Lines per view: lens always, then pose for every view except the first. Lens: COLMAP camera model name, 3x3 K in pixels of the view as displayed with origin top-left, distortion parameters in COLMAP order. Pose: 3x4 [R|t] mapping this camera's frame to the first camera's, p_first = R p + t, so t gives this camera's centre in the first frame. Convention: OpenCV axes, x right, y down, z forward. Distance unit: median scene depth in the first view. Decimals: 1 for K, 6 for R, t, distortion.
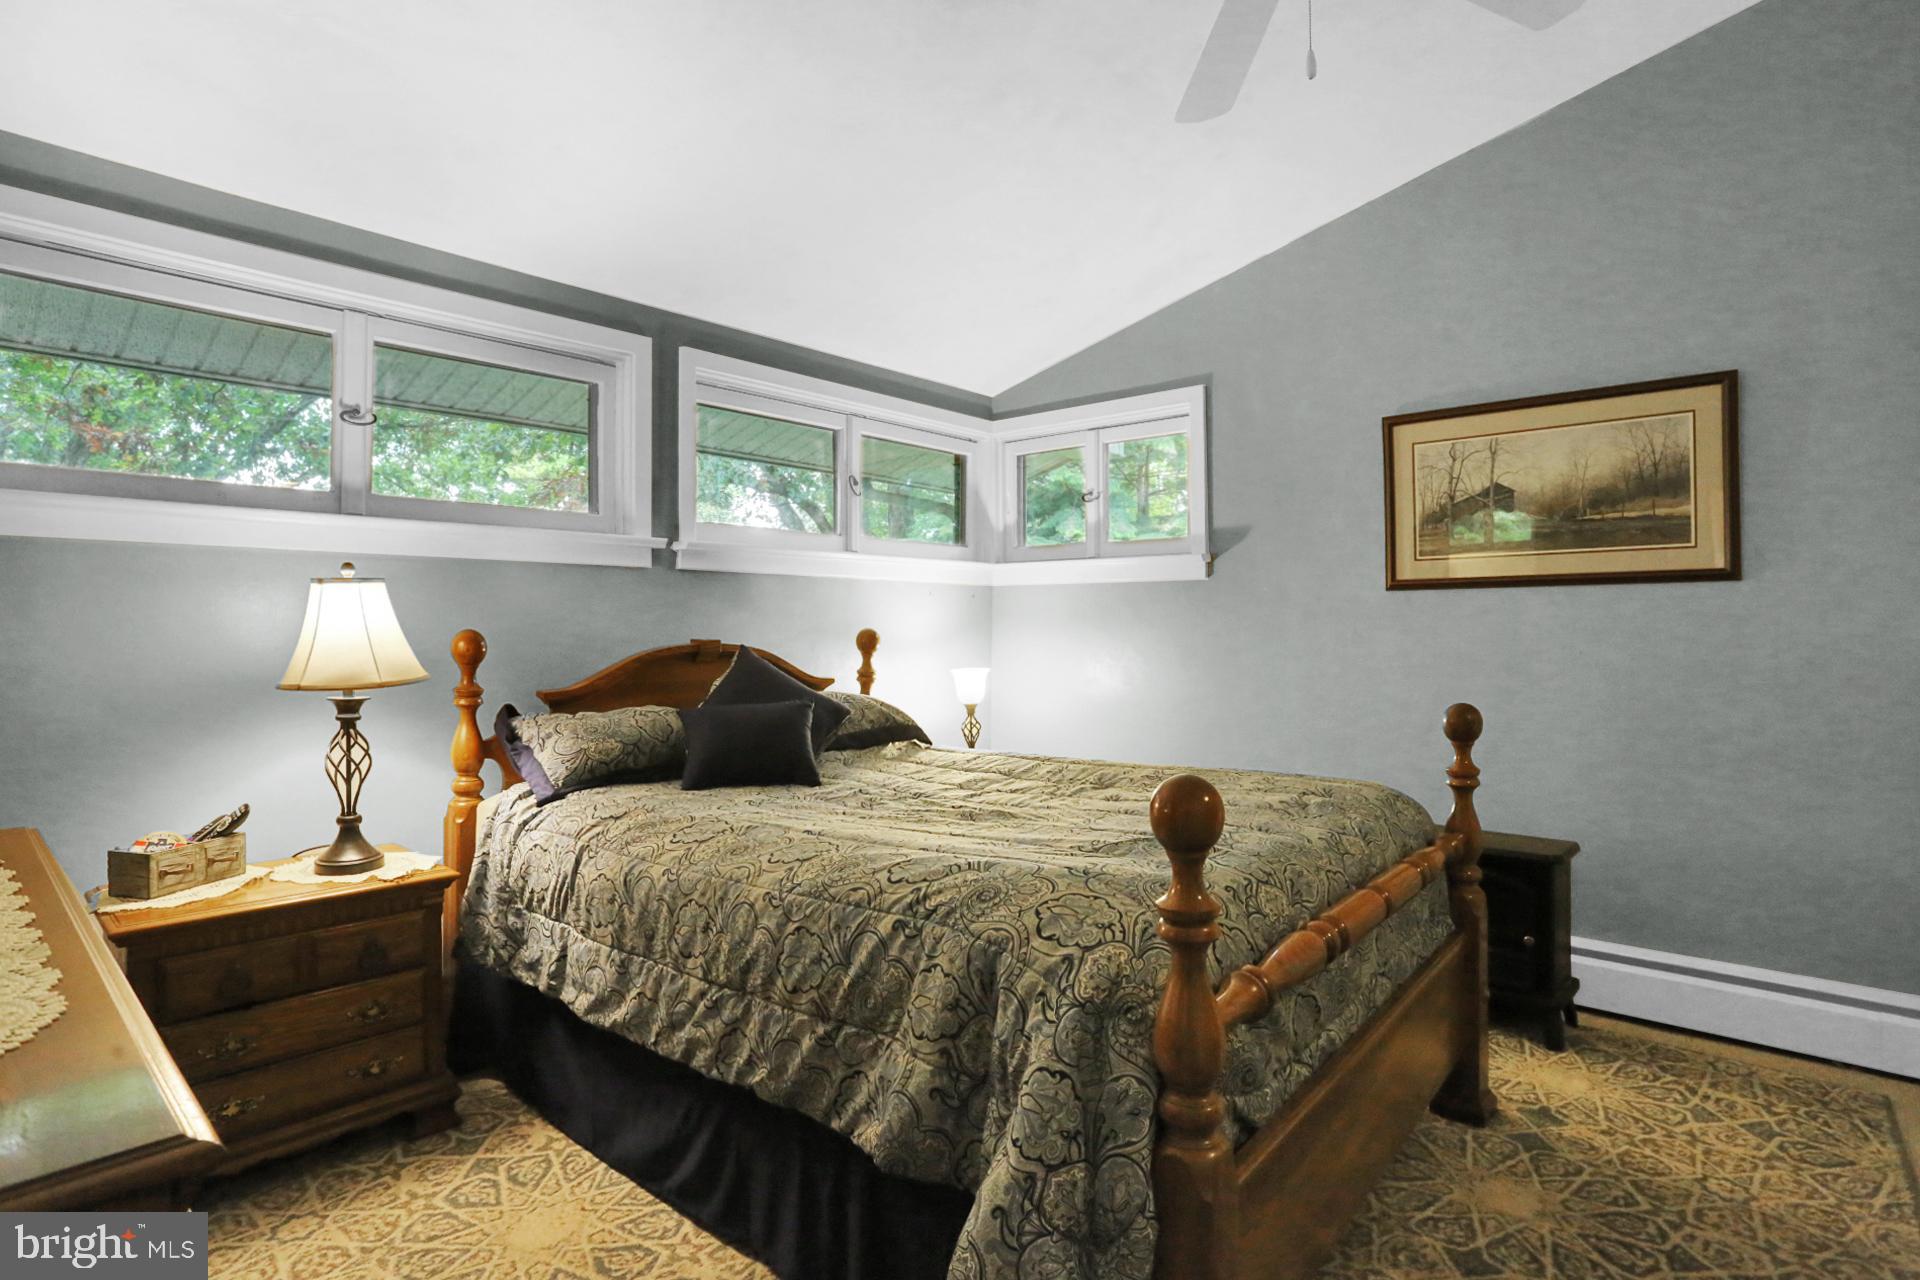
lens RADIAL K [[953.0, 0, 963.0], [0, 953.0, 623.9], [0, 0, 1]] dist [-0.080856, 0.039640]
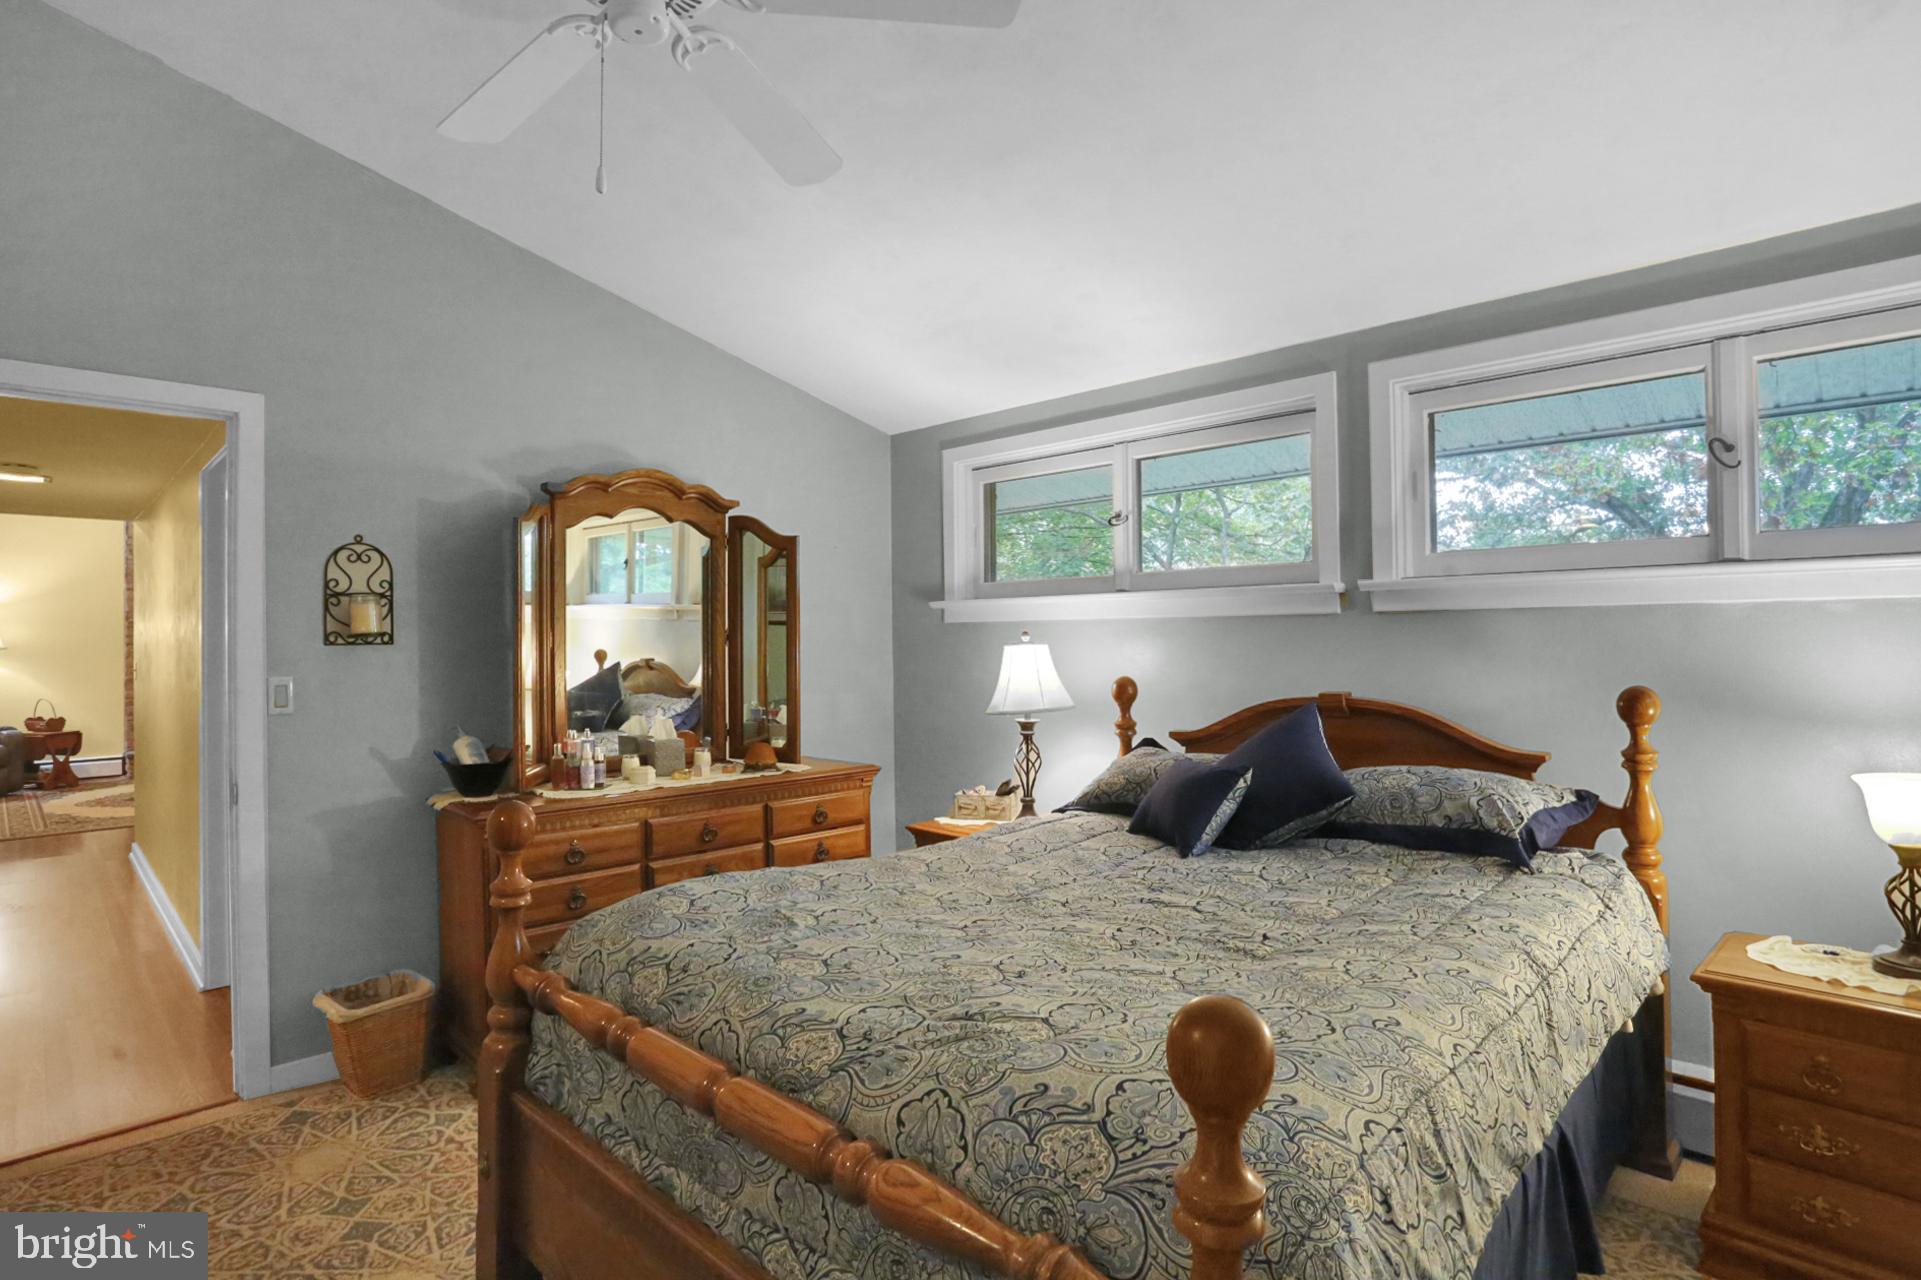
lens RADIAL K [[953.5, 0, 963.5], [0, 953.5, 623.9], [0, 0, 1]] dist [-0.080856, 0.039640]
pose [[-0.069094, -0.022583, -0.997355, 0.805489], [0.005452, 0.999720, -0.023014, -0.037217], [0.997595, -0.007028, -0.068951, 0.879124]]
